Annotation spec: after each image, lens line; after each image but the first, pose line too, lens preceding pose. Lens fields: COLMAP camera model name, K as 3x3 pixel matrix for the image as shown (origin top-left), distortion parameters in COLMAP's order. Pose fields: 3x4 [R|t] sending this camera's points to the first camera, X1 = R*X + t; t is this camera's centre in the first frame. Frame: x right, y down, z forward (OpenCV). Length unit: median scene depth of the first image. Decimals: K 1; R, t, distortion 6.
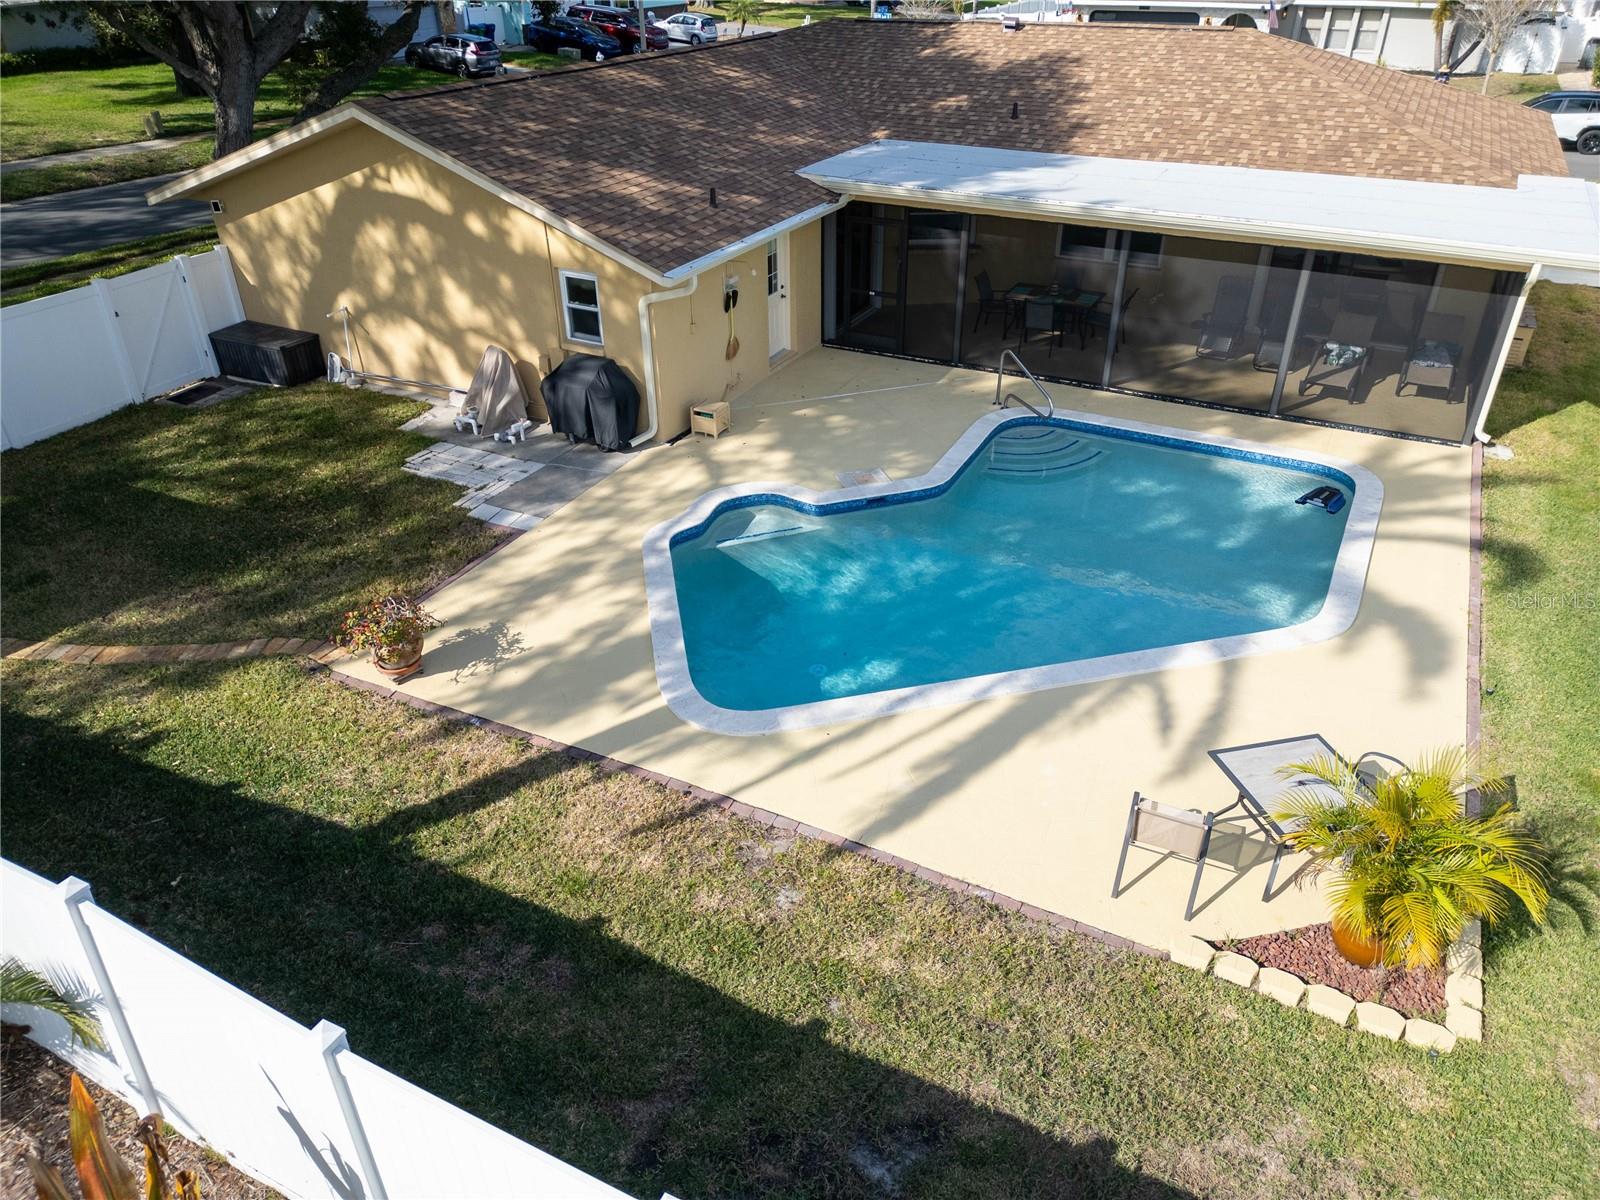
lens RADIAL K [[1124.6, 0, 800.0], [0, 1124.6, 600.0], [0, 0, 1]] dist [0.064683, -0.042983]
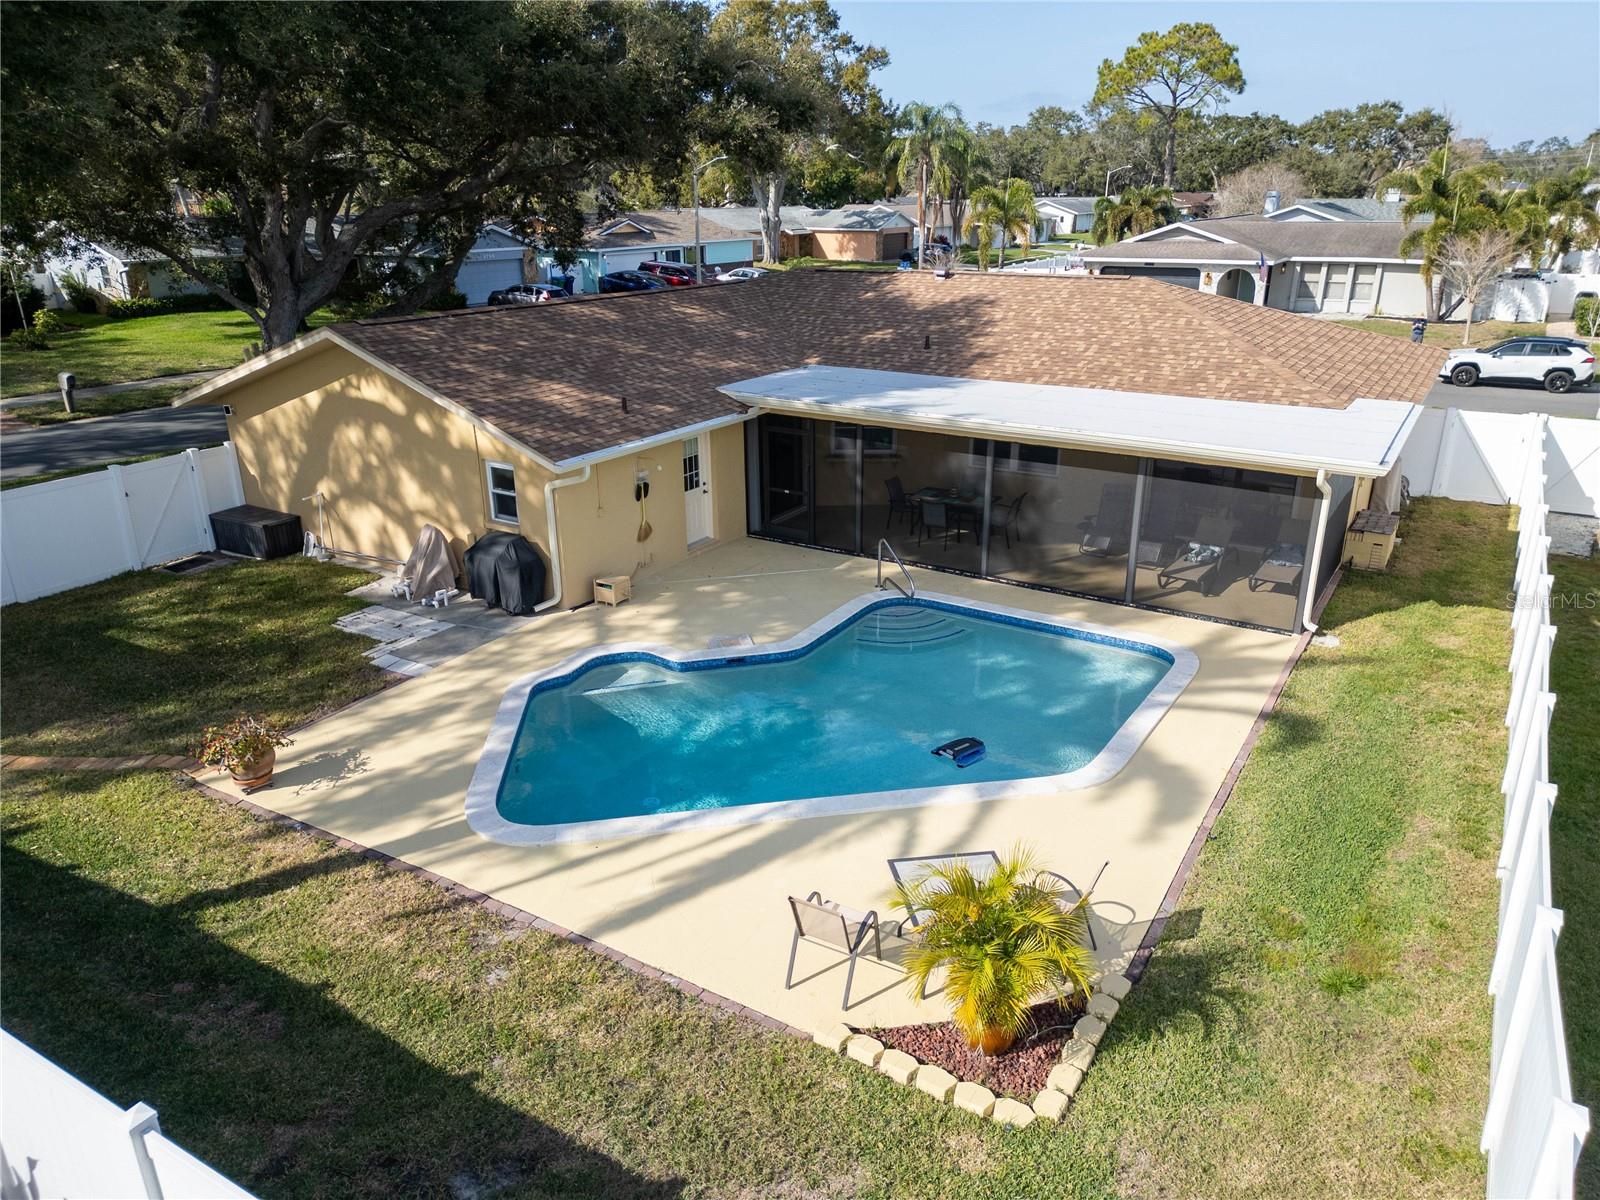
lens RADIAL K [[1120.2, 0, 800.0], [0, 1120.2, 600.0], [0, 0, 1]] dist [0.106347, -0.116405]
pose [[0.996553, 0.026174, -0.078716, 0.196799], [-0.040678, 0.981186, -0.188729, 0.052865], [0.072295, 0.191281, 0.978869, -0.083611]]
